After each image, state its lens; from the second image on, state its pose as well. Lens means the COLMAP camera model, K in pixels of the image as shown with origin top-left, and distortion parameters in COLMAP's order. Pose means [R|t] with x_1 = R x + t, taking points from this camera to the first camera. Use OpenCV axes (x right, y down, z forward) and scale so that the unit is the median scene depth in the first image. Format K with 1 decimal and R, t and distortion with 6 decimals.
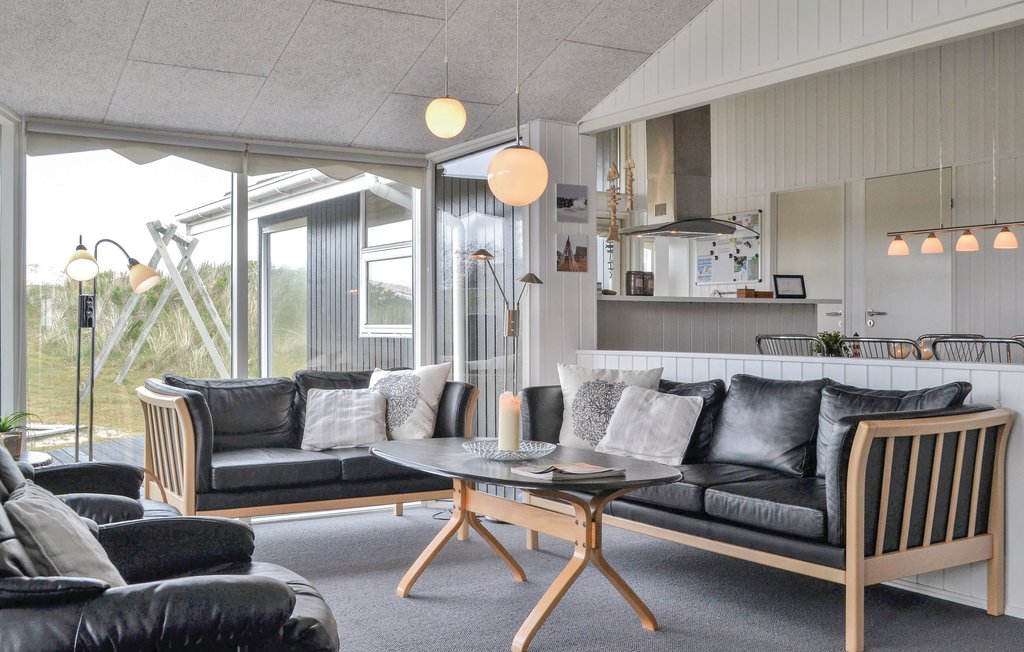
lens RADIAL K [[1066.2, 0, 512.0], [0, 1066.2, 326.0], [0, 0, 1]] dist [-0.012545, -0.036981]
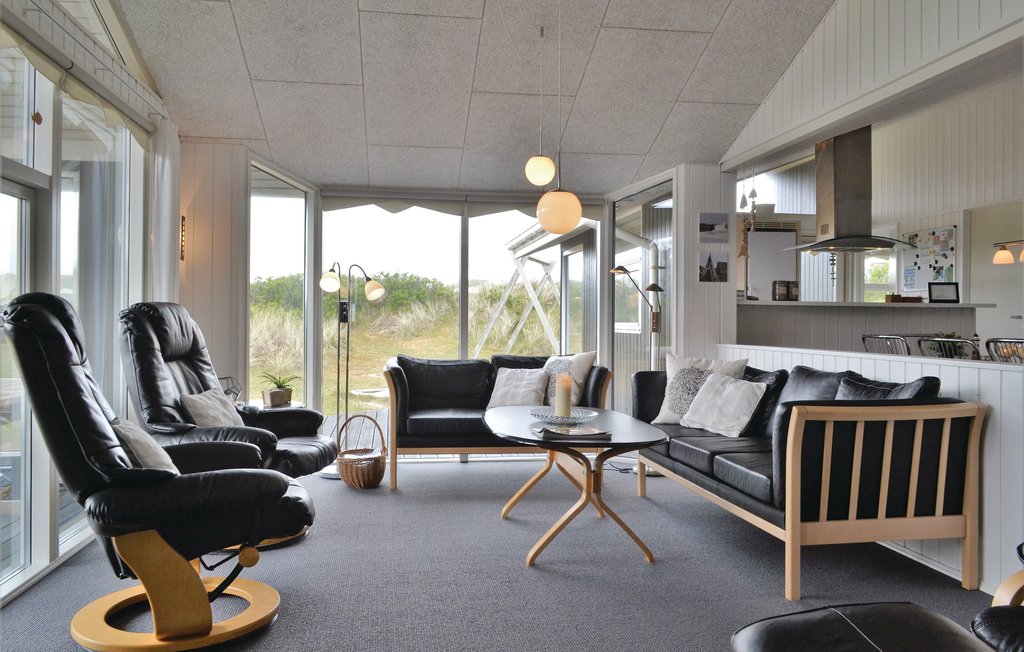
lens RADIAL K [[810.7, 0, 512.0], [0, 810.7, 326.0], [0, 0, 1]] dist [-0.012466, -0.002291]
pose [[0.916664, 0.009942, -0.399535, 0.230389], [-0.009095, 0.999951, 0.004015, -0.000345], [0.399555, -0.000047, 0.916709, 0.025211]]
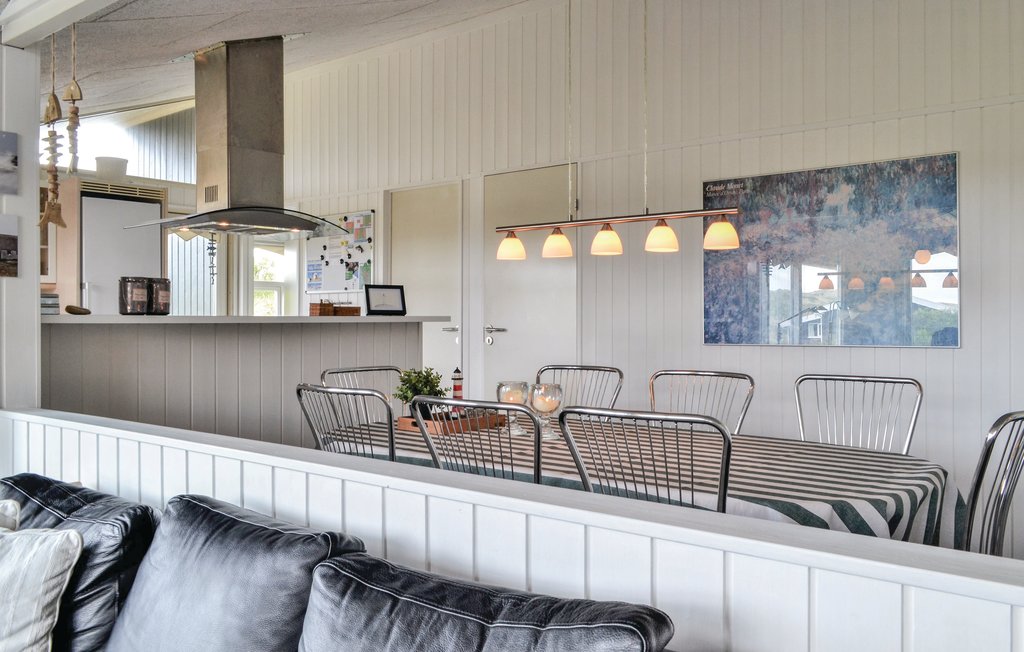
lens RADIAL K [[840.1, 0, 517.3], [0, 840.1, 313.8], [0, 0, 1]] dist [0.001600, 0.000966]
pose [[0.945049, 0.001334, 0.326925, 0.189622], [0.001336, 0.999968, -0.007940, -0.027373], [-0.326925, 0.007941, 0.945017, 0.486119]]
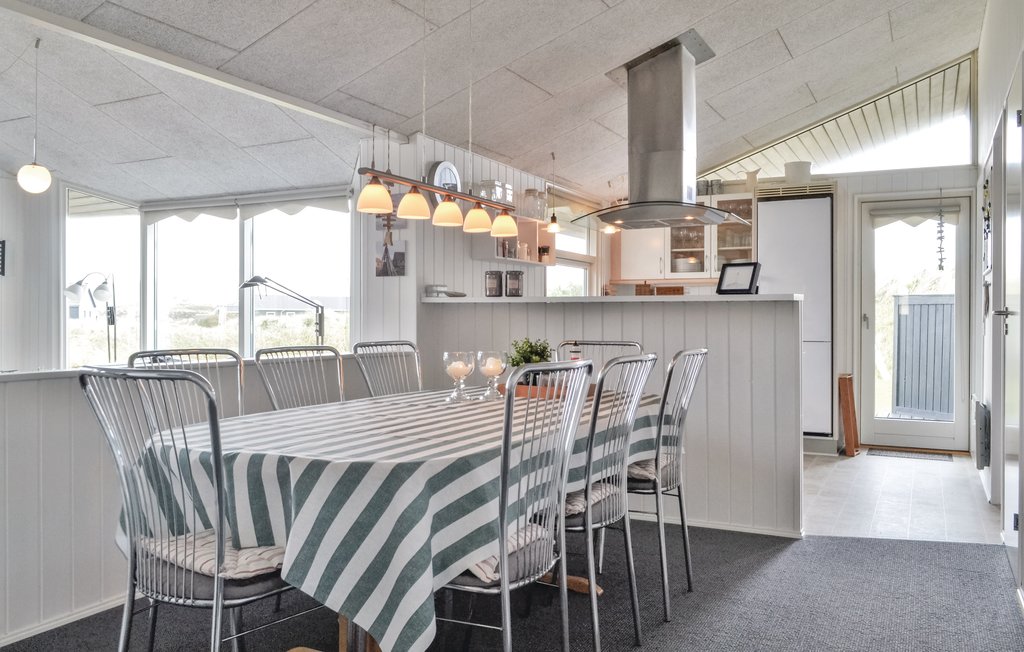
lens RADIAL K [[840.1, 0, 517.3], [0, 840.1, 313.8], [0, 0, 1]] dist [0.001600, 0.000966]
pose [[0.526173, -0.005233, -0.850361, 0.863188], [-0.004120, 0.999954, -0.008703, -0.007396], [0.850367, 0.008082, 0.526127, 0.694339]]
